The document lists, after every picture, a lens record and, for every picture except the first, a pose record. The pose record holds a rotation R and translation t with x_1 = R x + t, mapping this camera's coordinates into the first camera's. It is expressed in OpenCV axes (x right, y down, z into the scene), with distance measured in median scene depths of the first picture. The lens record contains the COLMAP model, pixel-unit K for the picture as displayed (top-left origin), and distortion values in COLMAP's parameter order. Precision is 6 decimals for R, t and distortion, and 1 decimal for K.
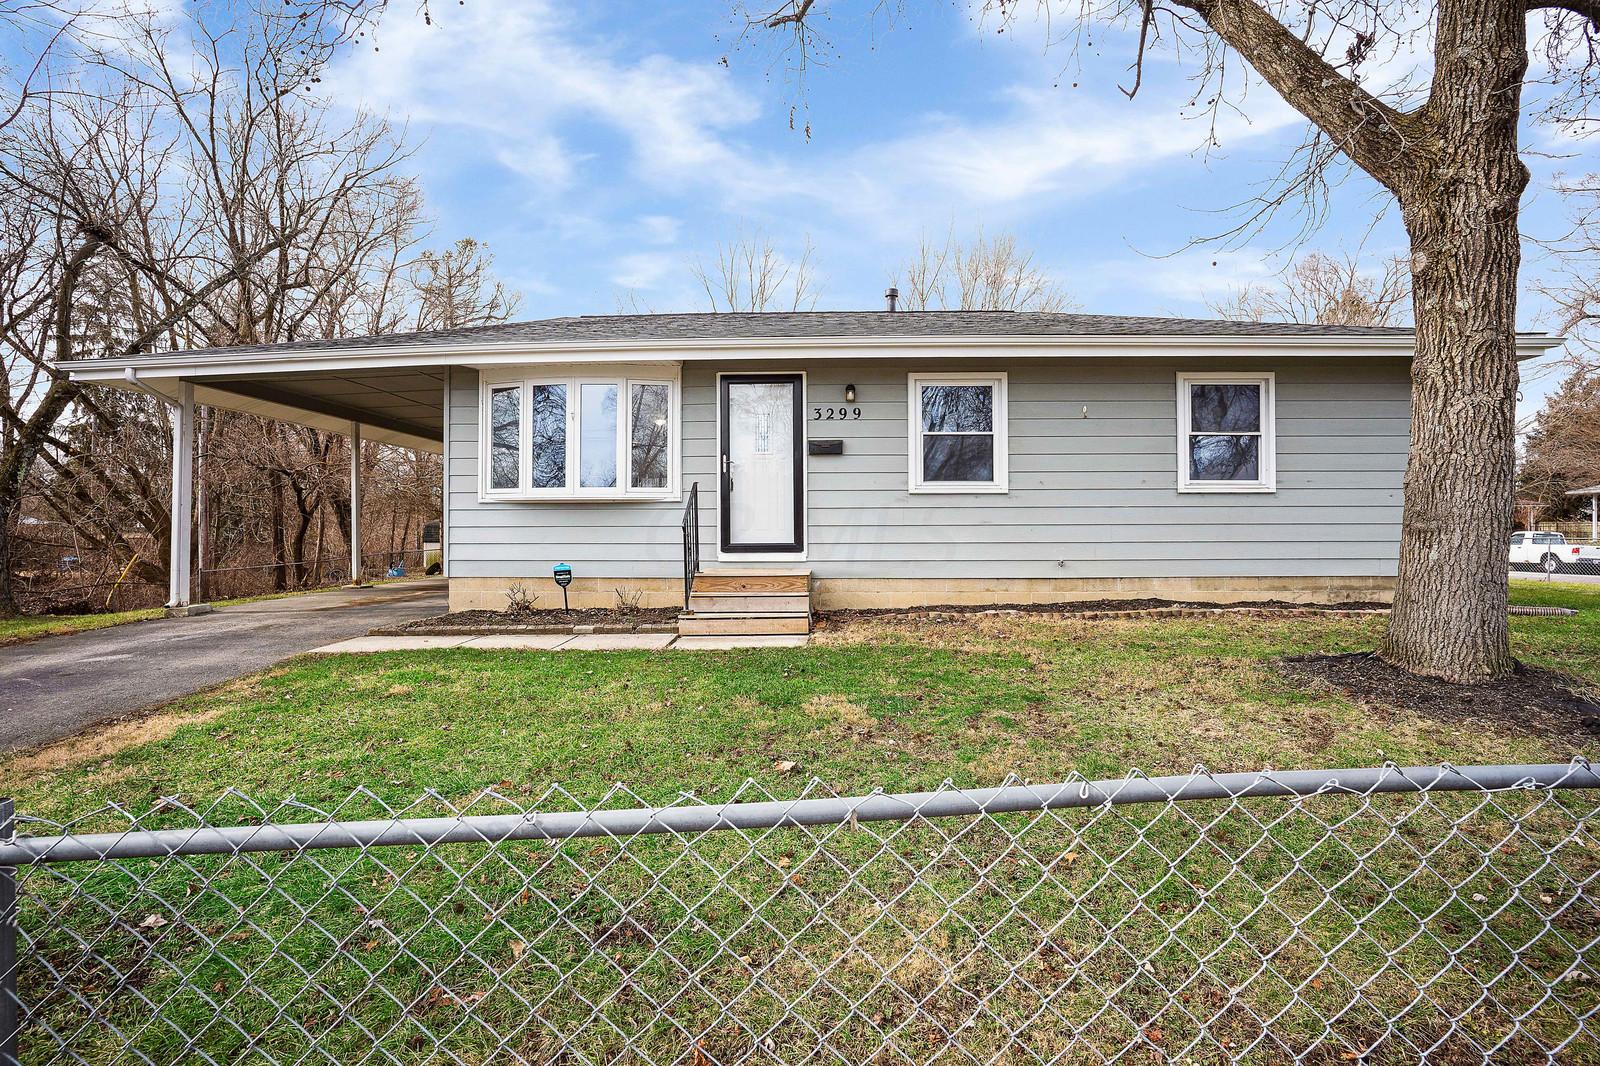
lens RADIAL K [[784.4, 0, 797.3], [0, 784.4, 527.4], [0, 0, 1]] dist [-0.003404, -0.000179]
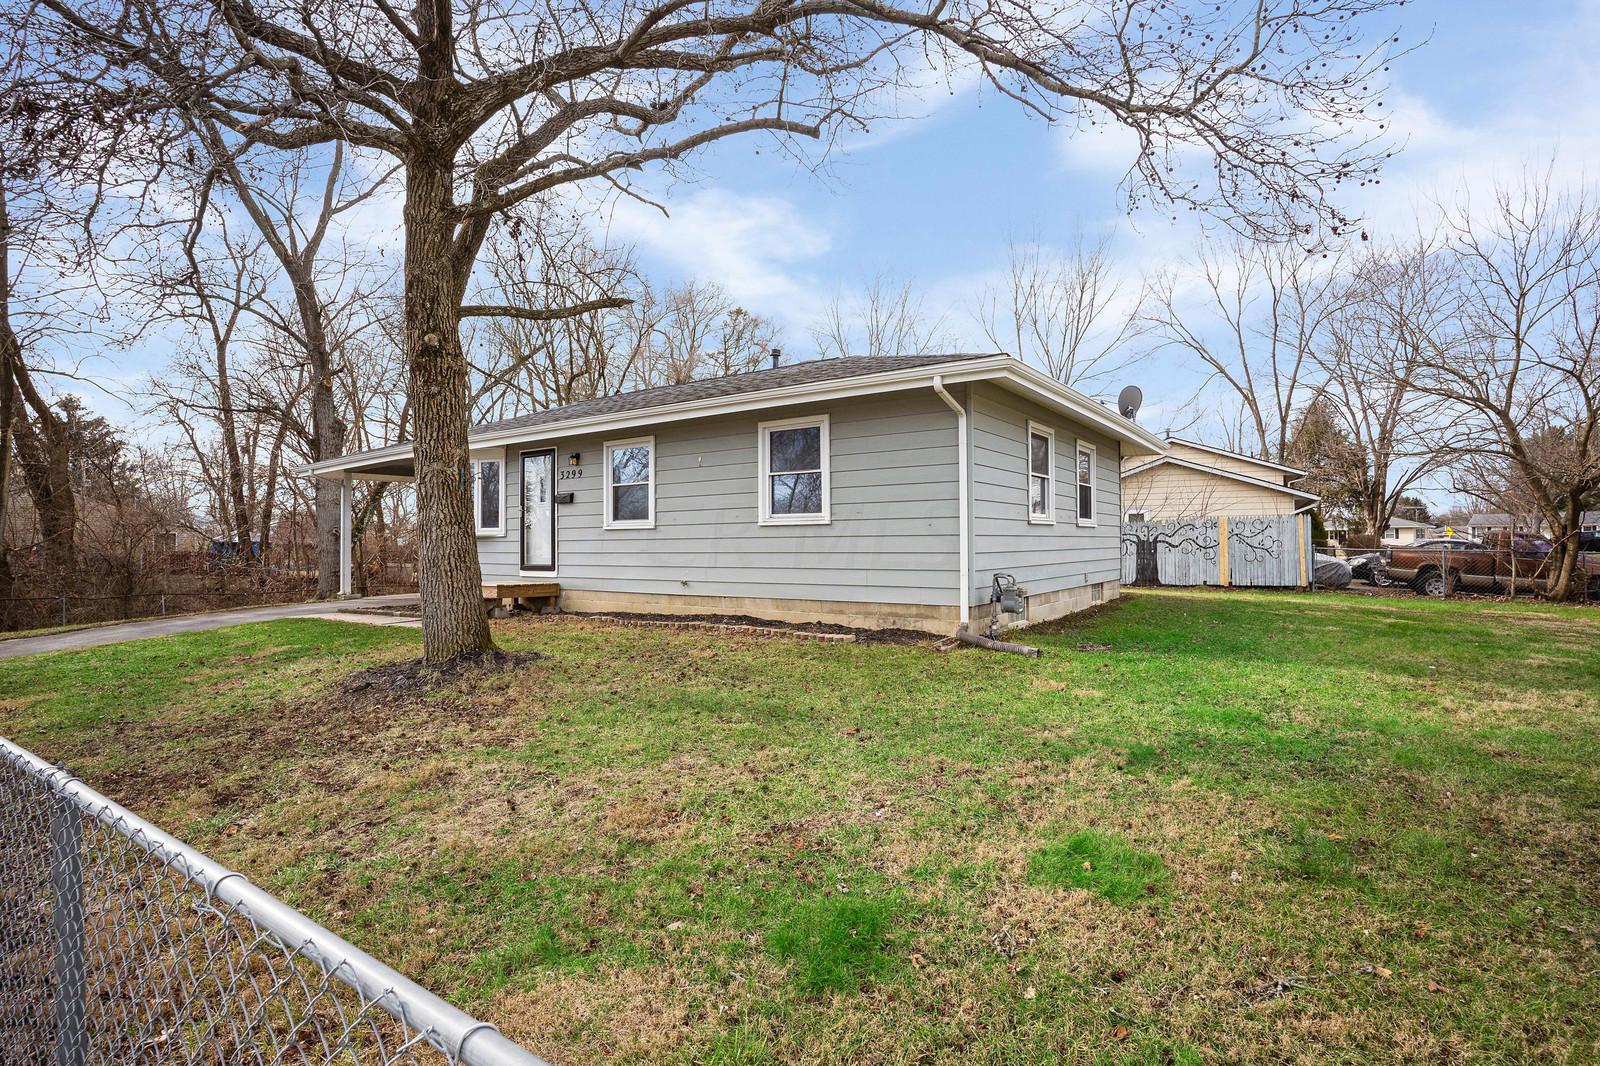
lens RADIAL K [[784.4, 0, 799.4], [0, 784.4, 540.2], [0, 0, 1]] dist [-0.003404, -0.000179]
pose [[0.818650, -0.006441, -0.574257, 1.198694], [0.005696, 0.999979, -0.003095, -0.018583], [0.574265, -0.000737, 0.818669, 0.079947]]
